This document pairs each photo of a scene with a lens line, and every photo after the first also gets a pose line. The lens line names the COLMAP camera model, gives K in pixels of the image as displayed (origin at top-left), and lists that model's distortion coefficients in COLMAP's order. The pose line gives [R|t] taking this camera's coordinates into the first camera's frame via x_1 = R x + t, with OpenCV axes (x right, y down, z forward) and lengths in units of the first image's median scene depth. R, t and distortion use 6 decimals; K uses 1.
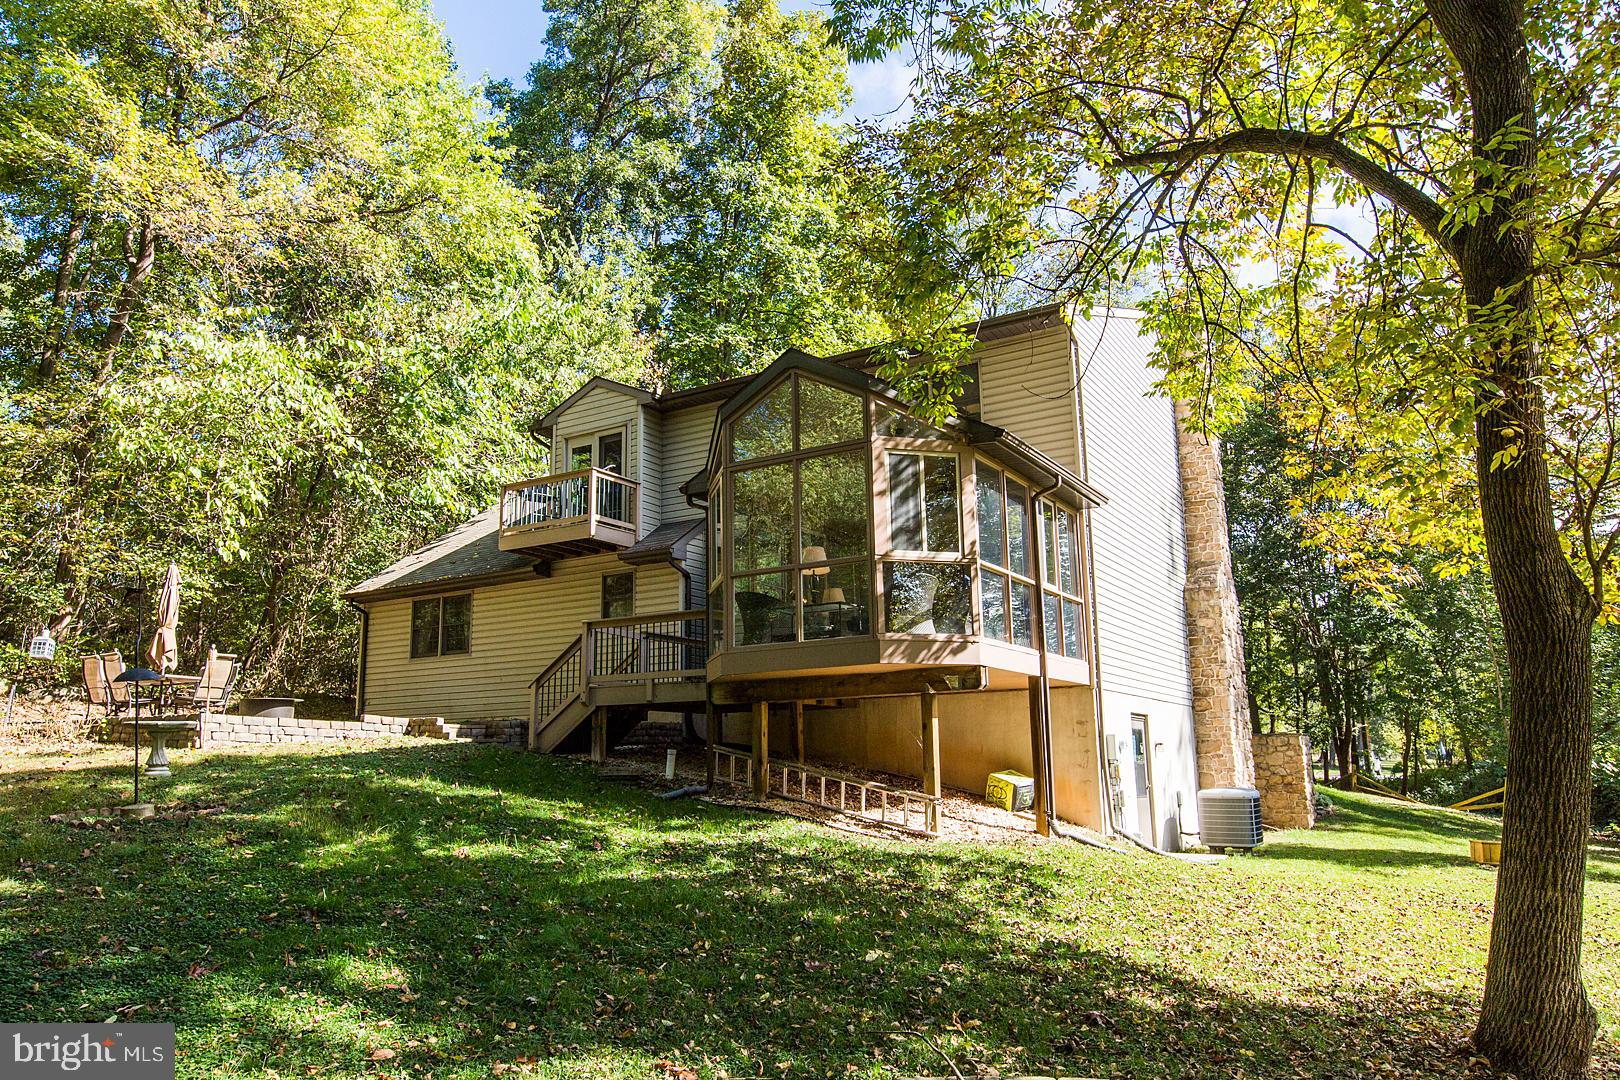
lens RADIAL K [[1146.8, 0, 810.0], [0, 1146.8, 548.5], [0, 0, 1]] dist [0.001245, -0.006837]
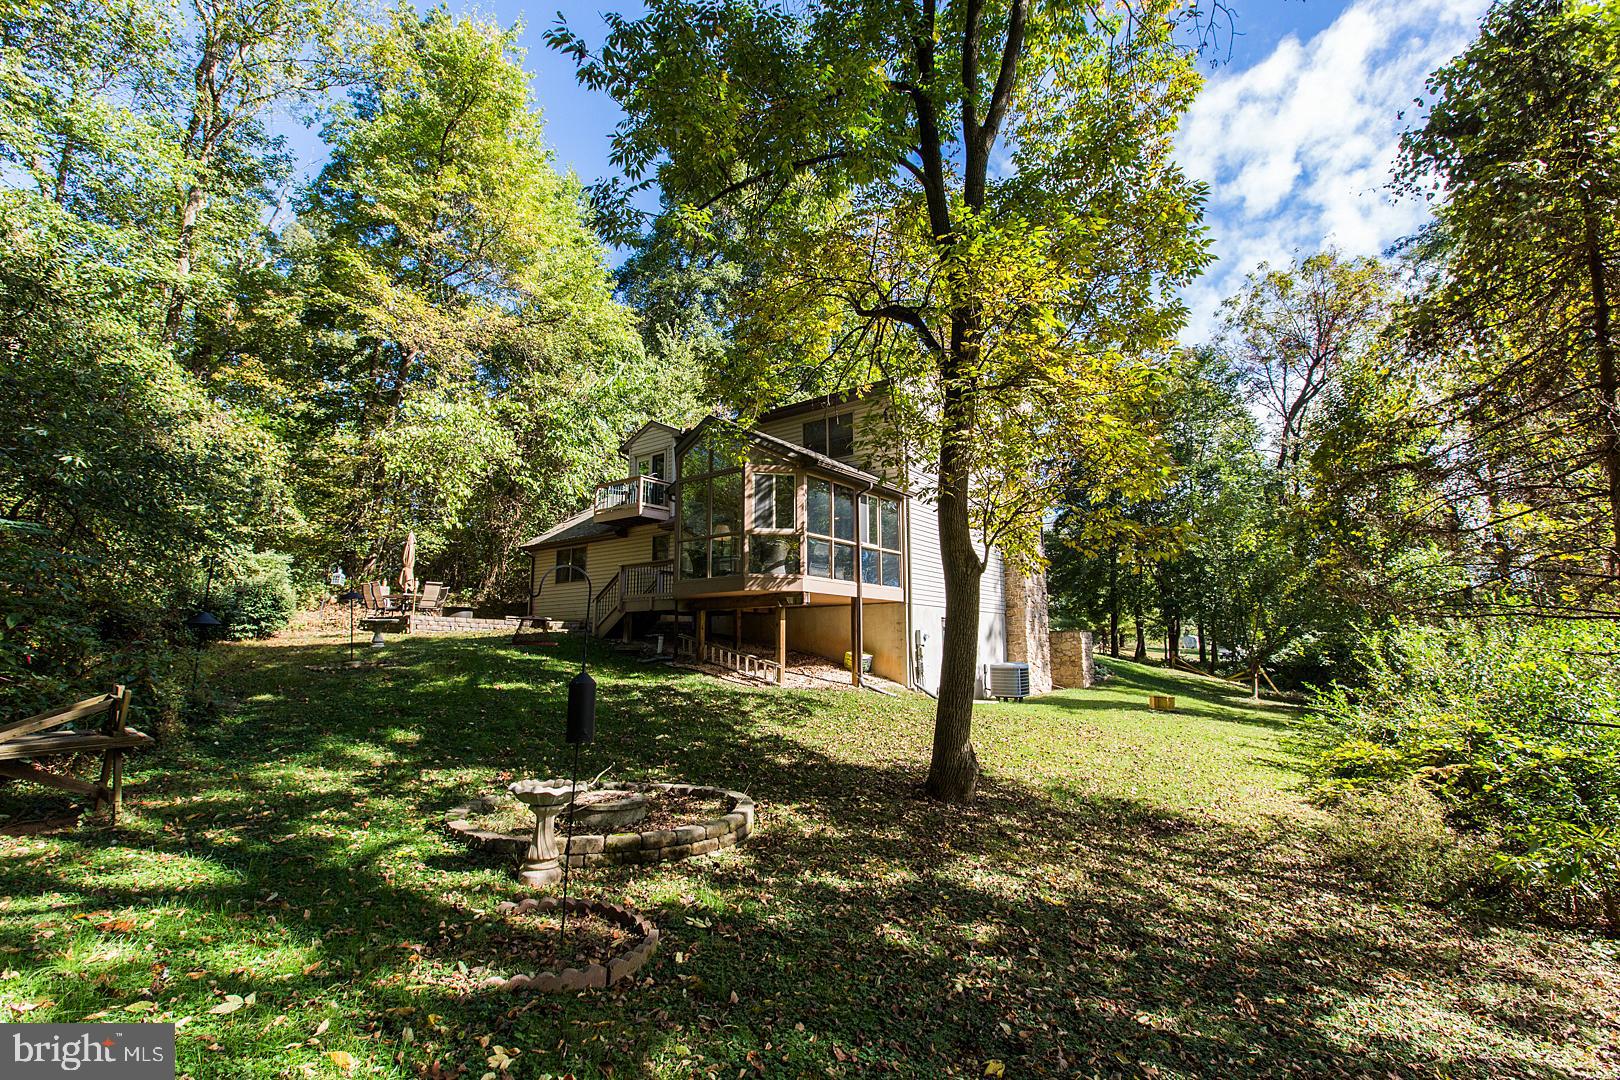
lens RADIAL K [[751.9, 0, 811.1], [0, 751.9, 528.3], [0, 0, 1]] dist [-0.001365, 0.002059]
pose [[0.995297, -0.005334, -0.096726, 0.217625], [0.008047, 0.999584, 0.027686, -0.023785], [0.096538, -0.028334, 0.994926, -0.138964]]
